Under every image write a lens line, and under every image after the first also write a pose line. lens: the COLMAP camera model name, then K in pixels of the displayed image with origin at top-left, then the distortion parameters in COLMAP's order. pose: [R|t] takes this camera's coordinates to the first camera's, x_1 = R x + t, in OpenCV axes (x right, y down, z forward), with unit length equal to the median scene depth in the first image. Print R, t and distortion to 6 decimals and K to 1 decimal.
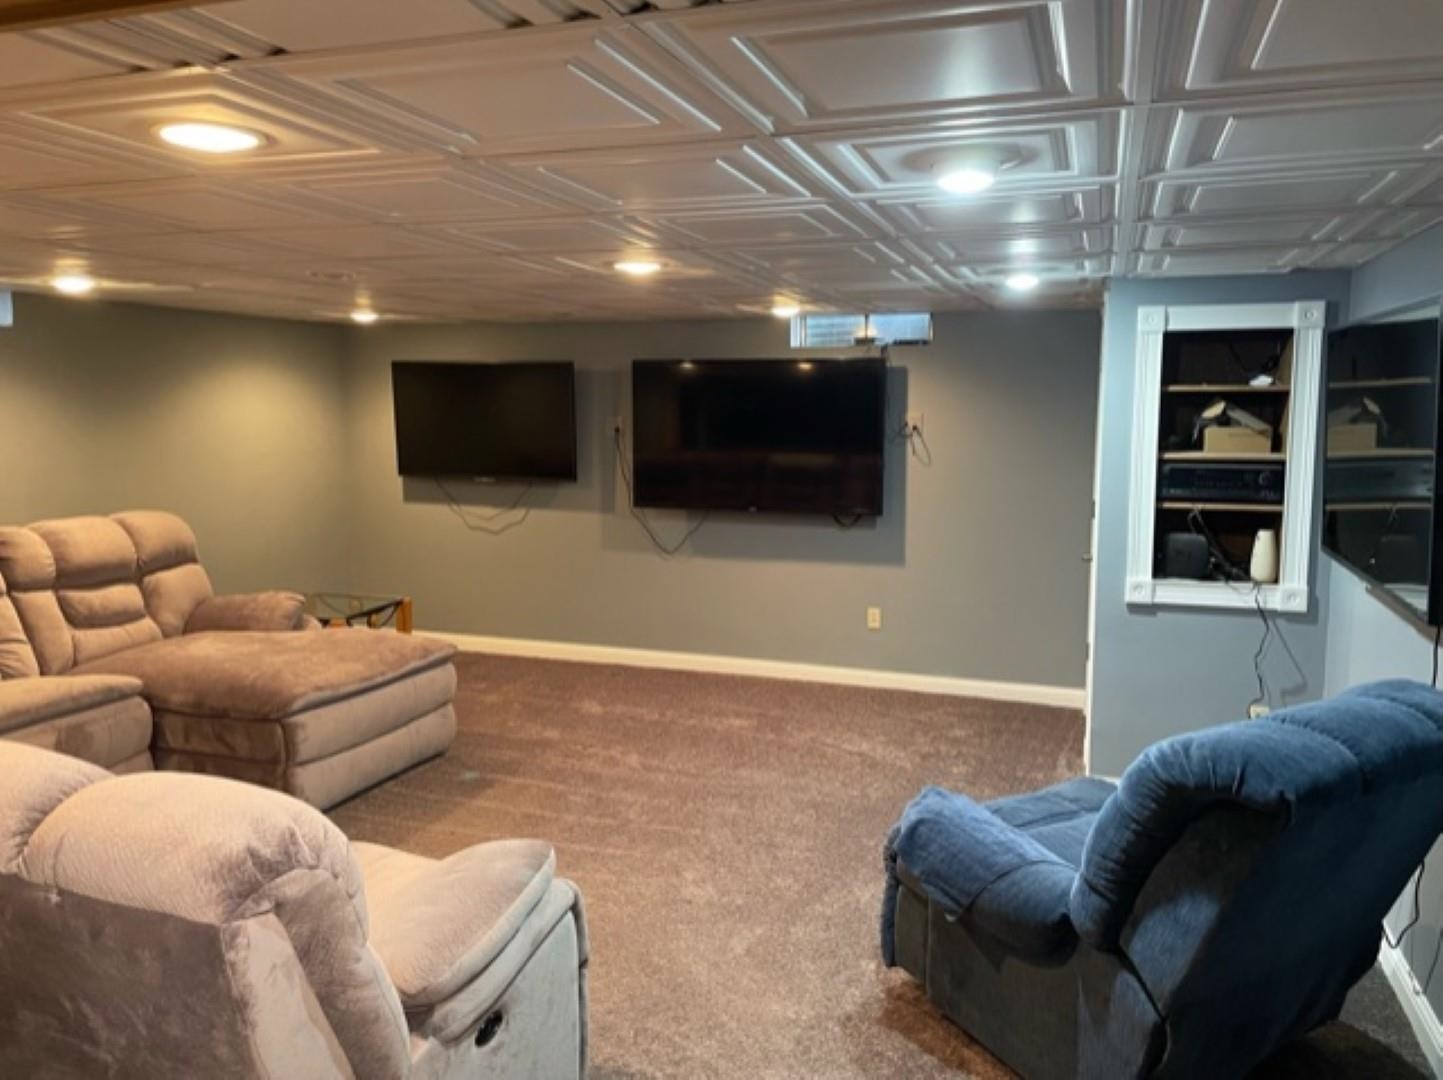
lens RADIAL K [[1089.5, 0, 721.3], [0, 1089.5, 544.7], [0, 0, 1]] dist [0.085077, -0.110066]
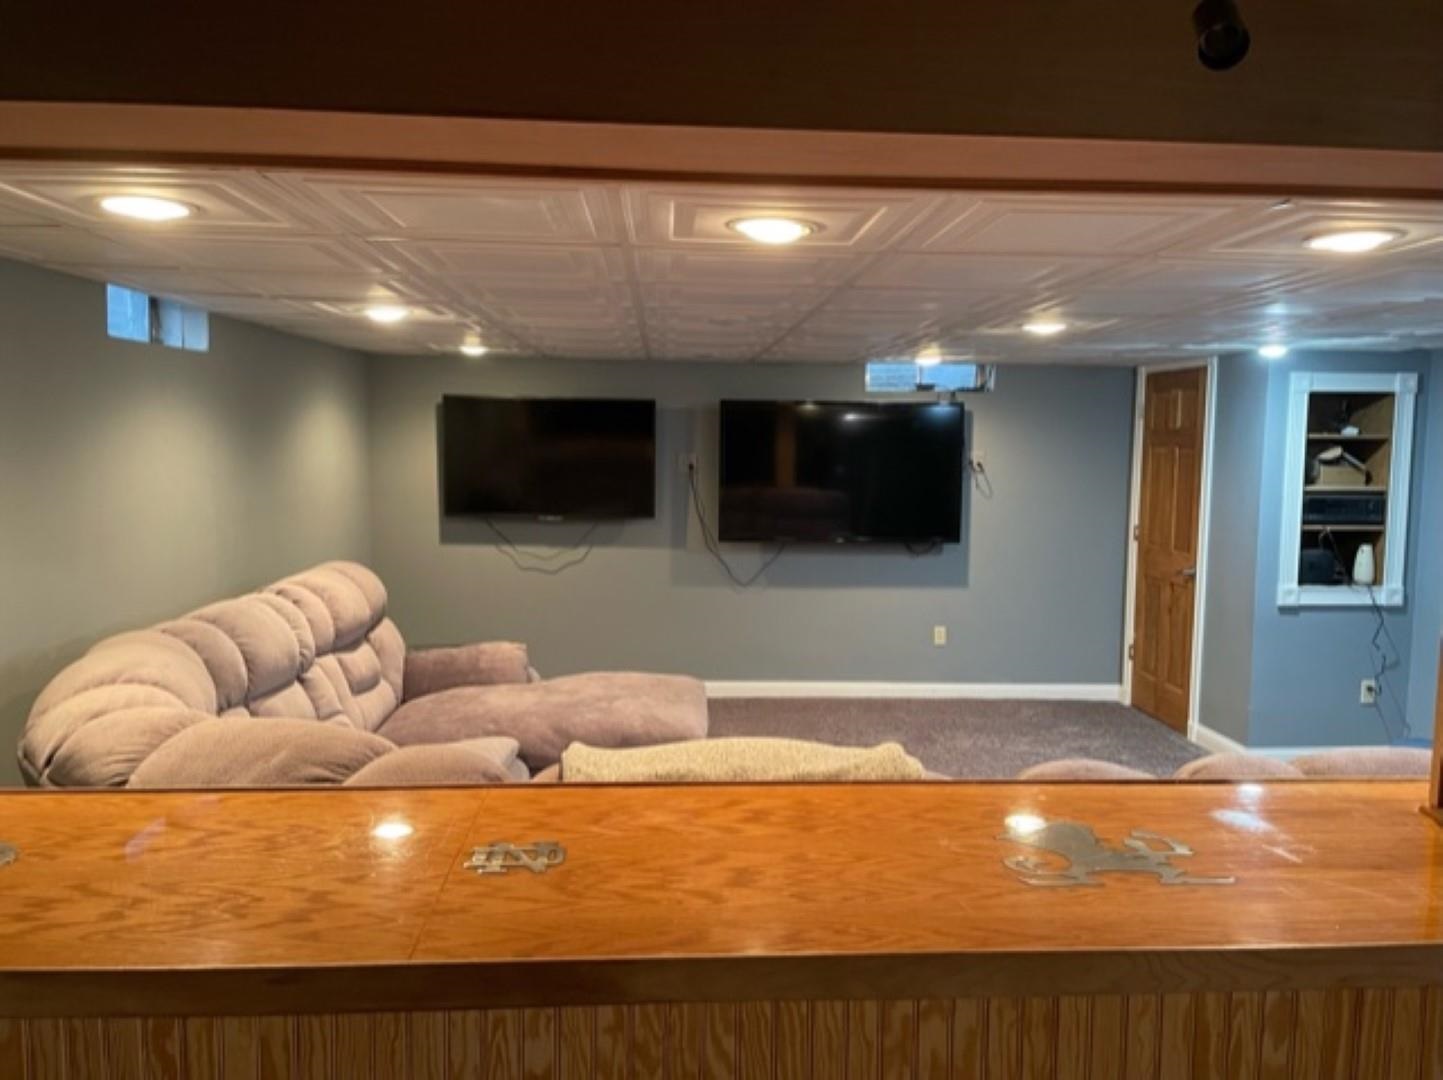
lens RADIAL K [[1089.5, 0, 724.2], [0, 1089.5, 538.1], [0, 0, 1]] dist [0.085077, -0.110066]
pose [[0.925147, -0.027067, 0.378643, -0.517733], [0.039529, 0.998901, -0.025177, -0.013251], [-0.377546, 0.038260, 0.925200, 0.055683]]
